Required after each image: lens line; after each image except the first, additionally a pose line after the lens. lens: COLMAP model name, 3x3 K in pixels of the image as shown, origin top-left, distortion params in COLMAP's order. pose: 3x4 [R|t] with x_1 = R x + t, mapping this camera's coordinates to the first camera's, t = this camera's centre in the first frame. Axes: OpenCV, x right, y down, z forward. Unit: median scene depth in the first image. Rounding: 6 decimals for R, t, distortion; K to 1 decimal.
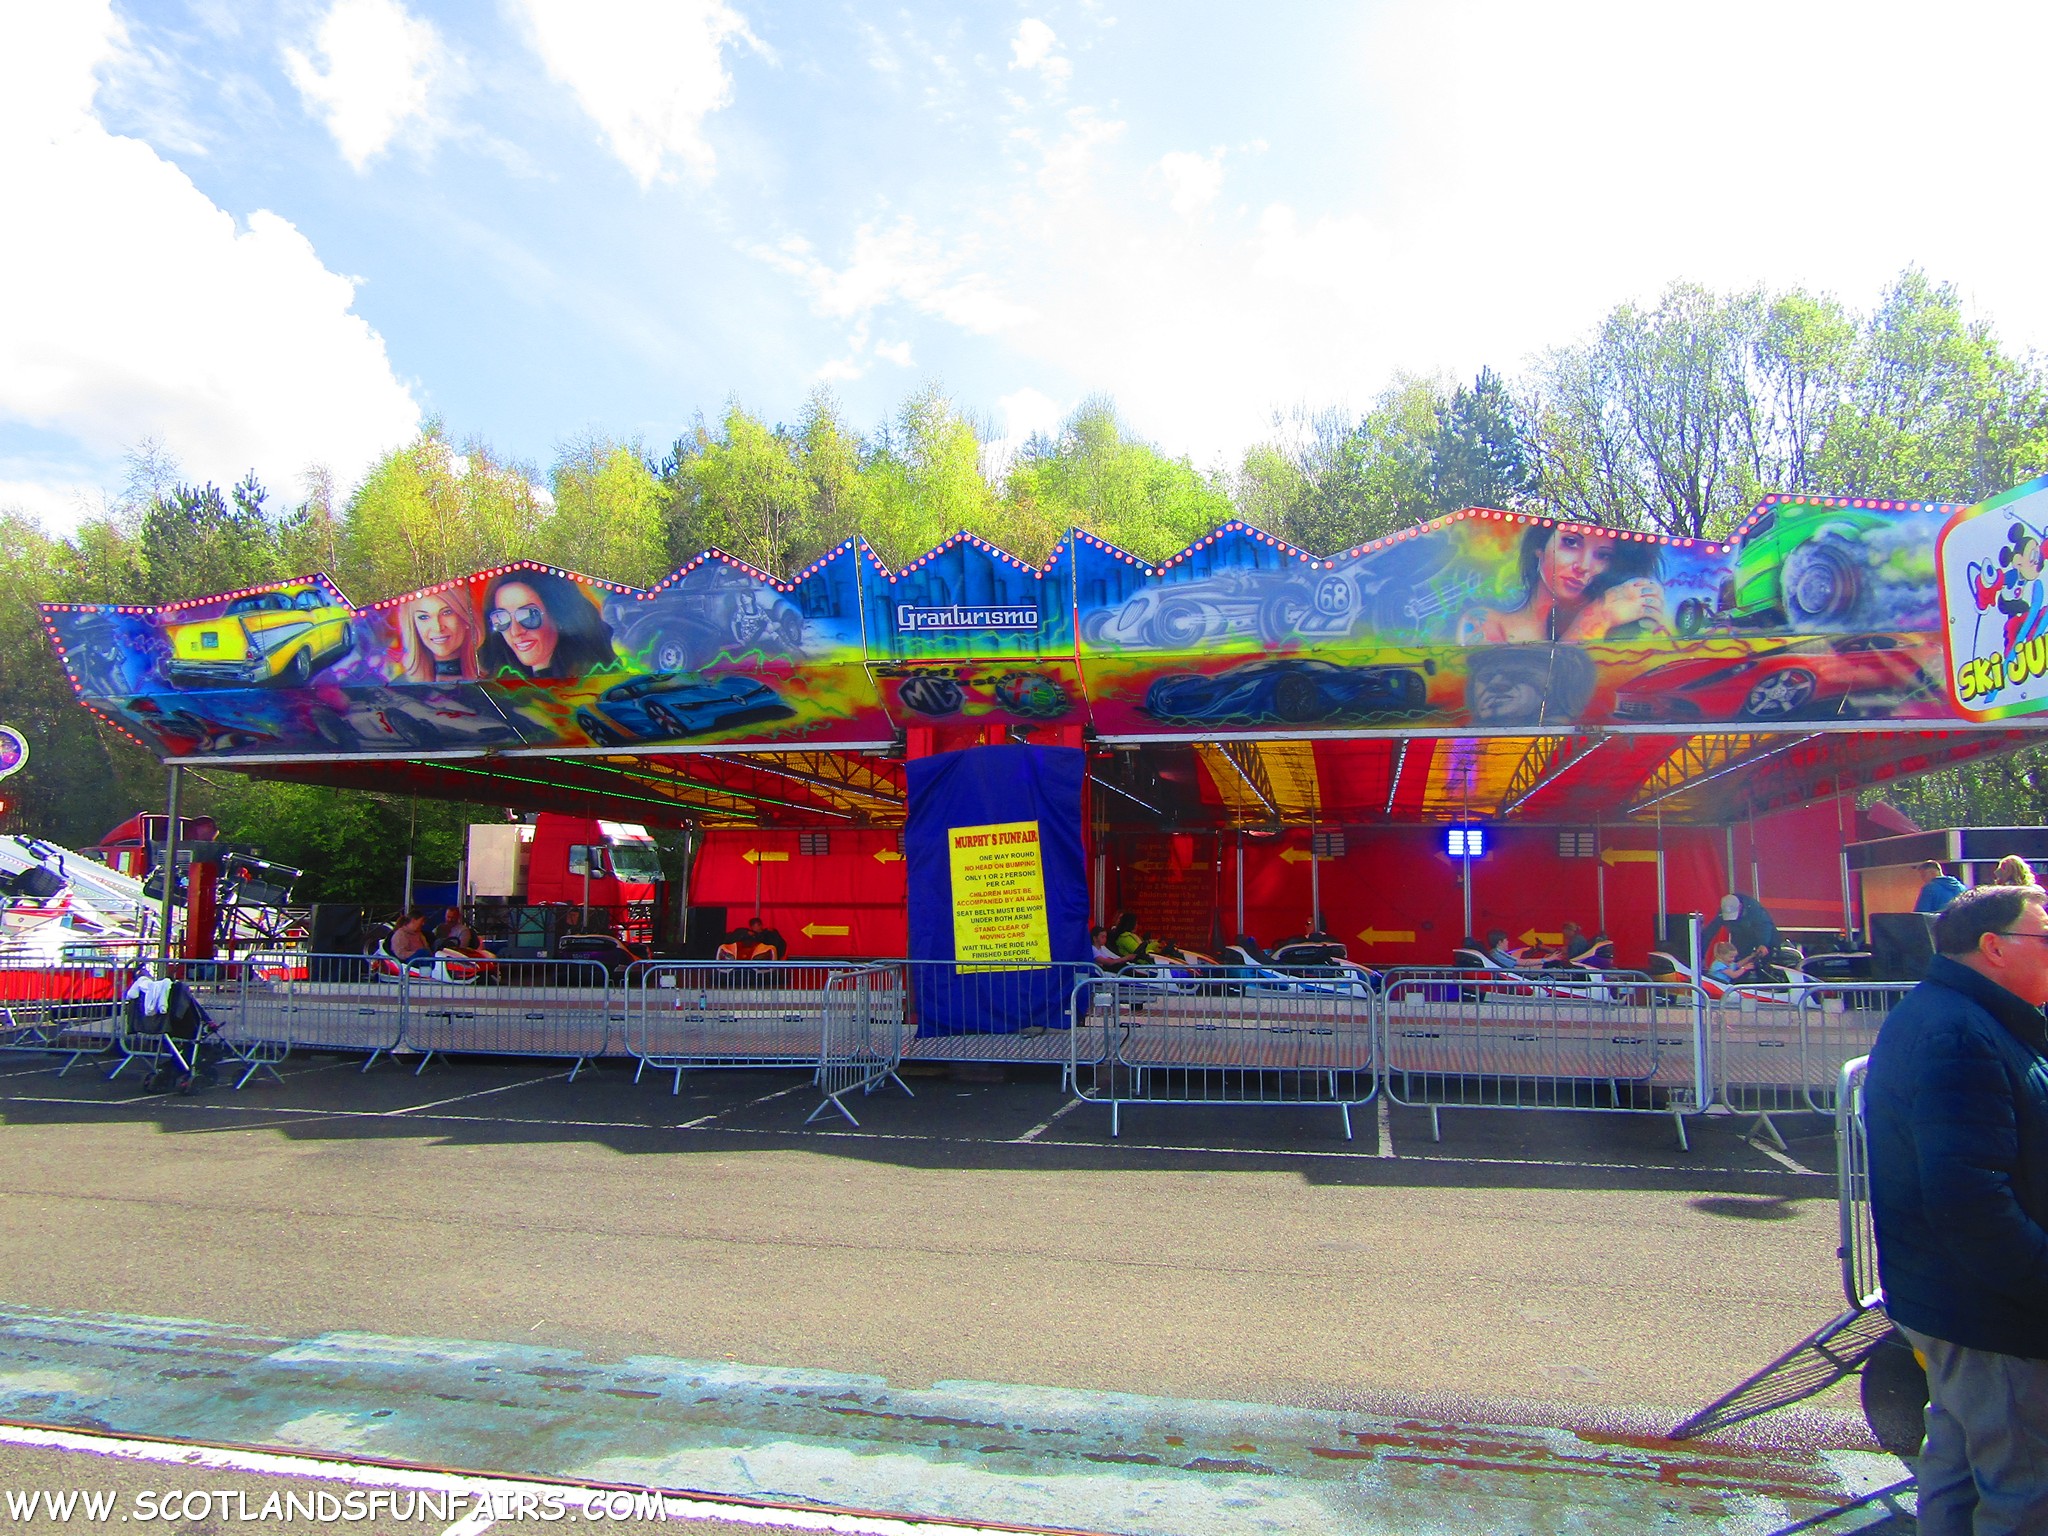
lens RADIAL K [[1430.2, 0, 1023.5], [0, 1430.2, 767.0], [0, 0, 1]] dist [-0.009351, -0.001167]
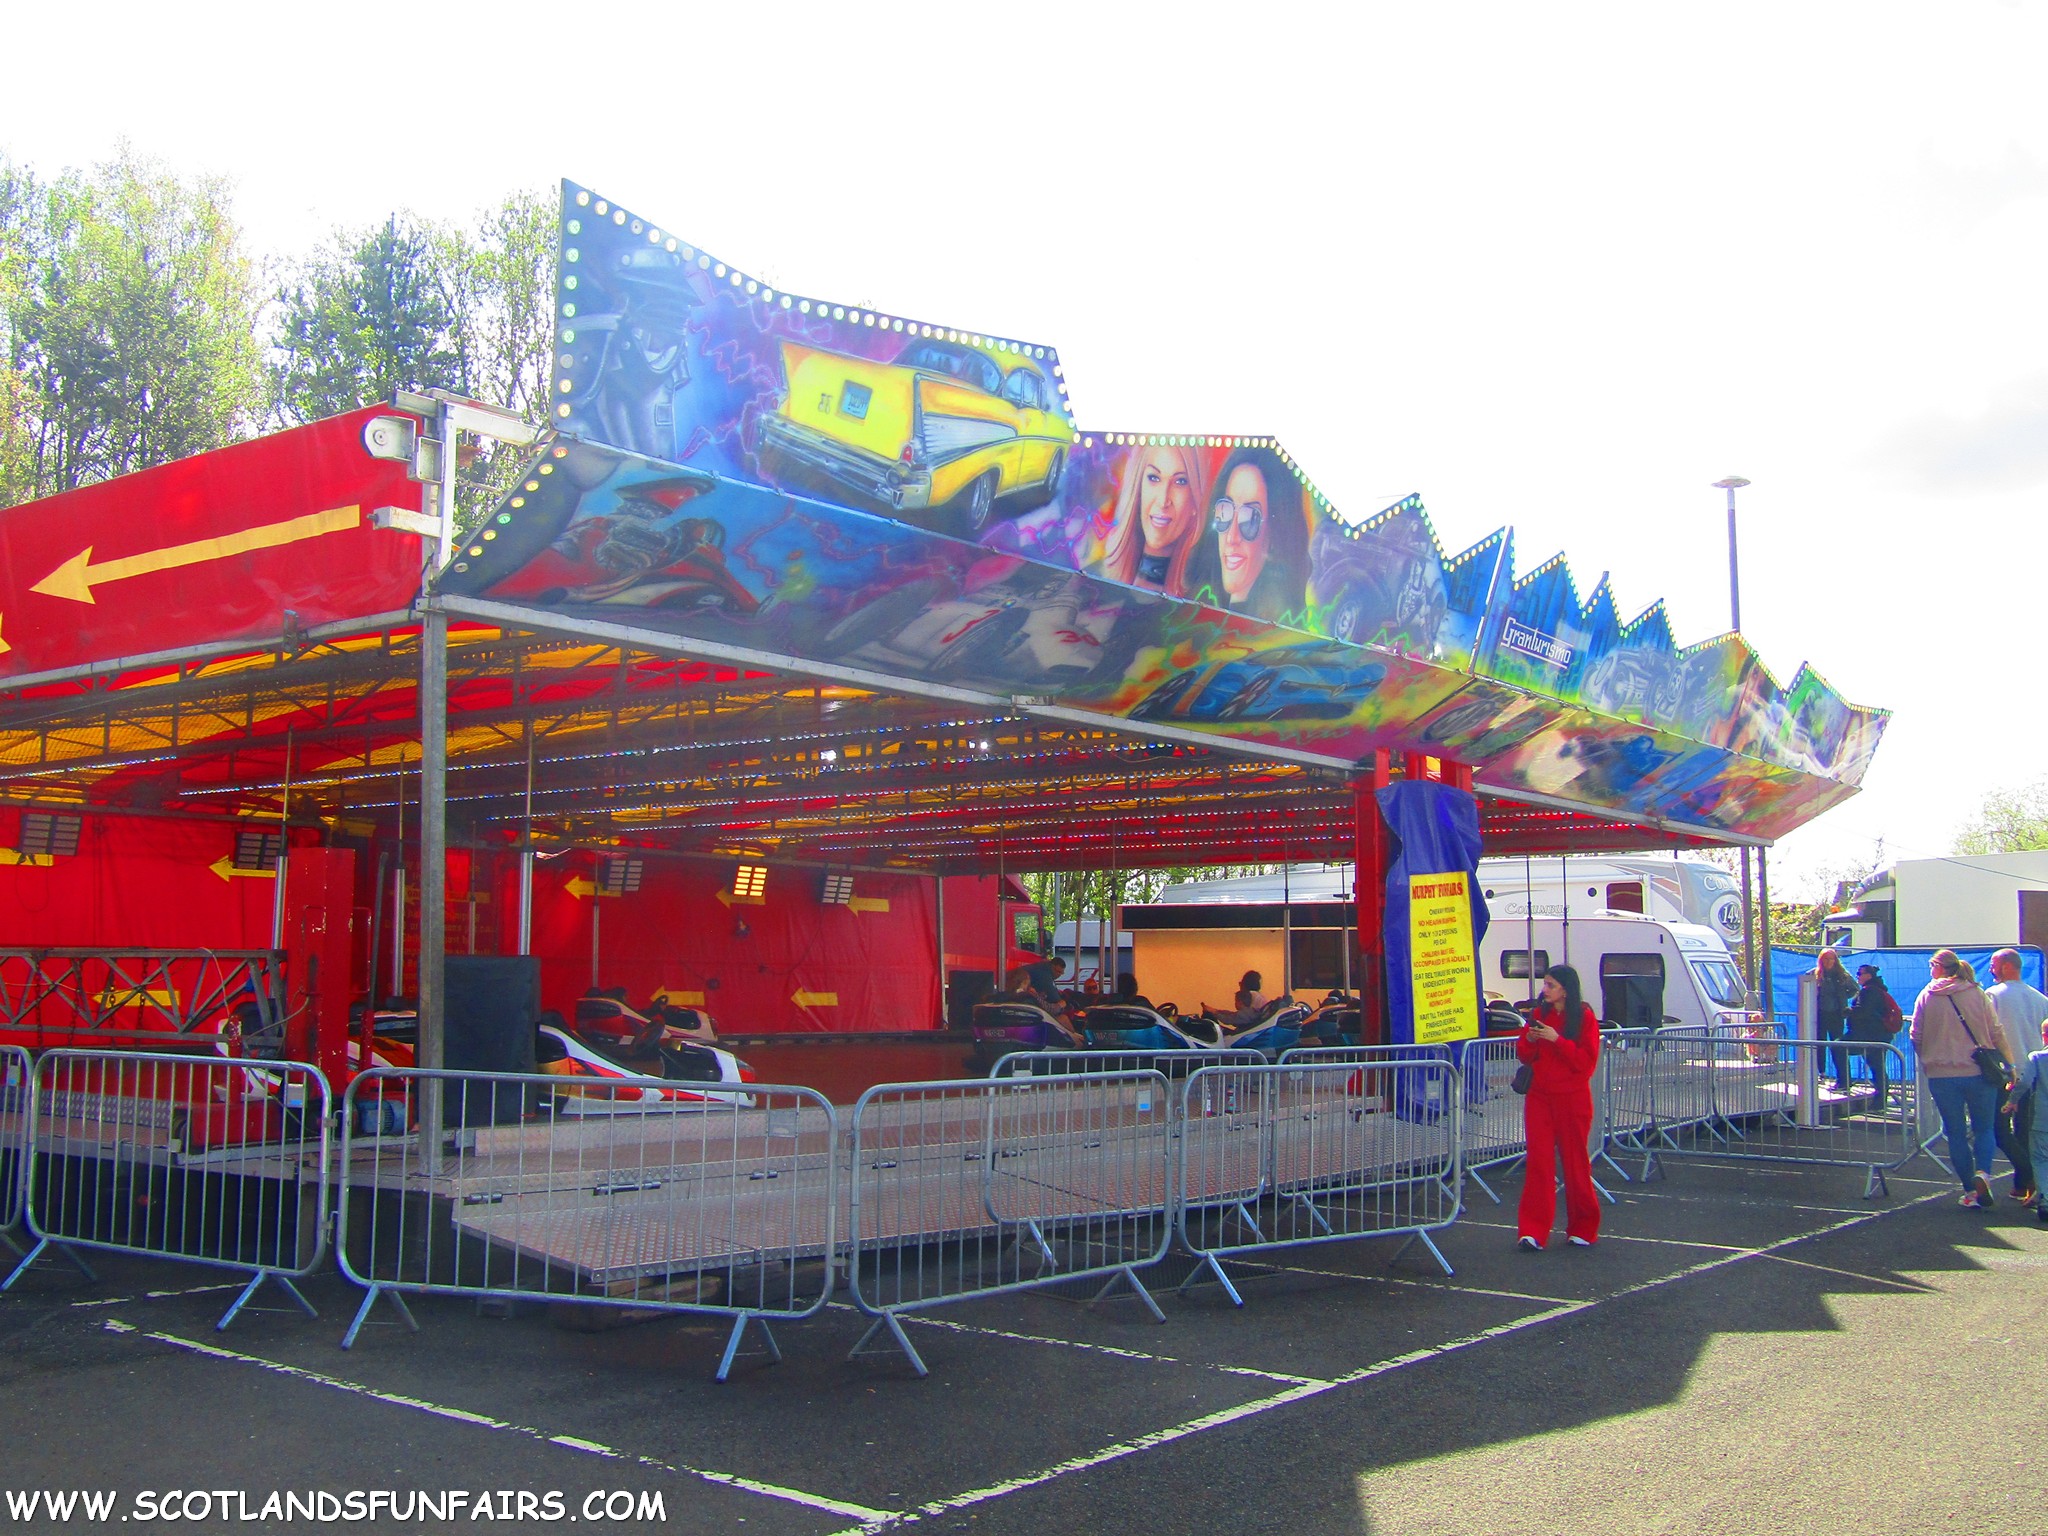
lens RADIAL K [[2067.9, 0, 1024.2], [0, 2067.9, 767.5], [0, 0, 1]] dist [0.002329, 0.000000]
pose [[0.408474, 0.090908, 0.908232, -1.190214], [-0.099394, 0.993541, -0.054745, 0.065765], [-0.907342, -0.067911, 0.414871, 0.671723]]
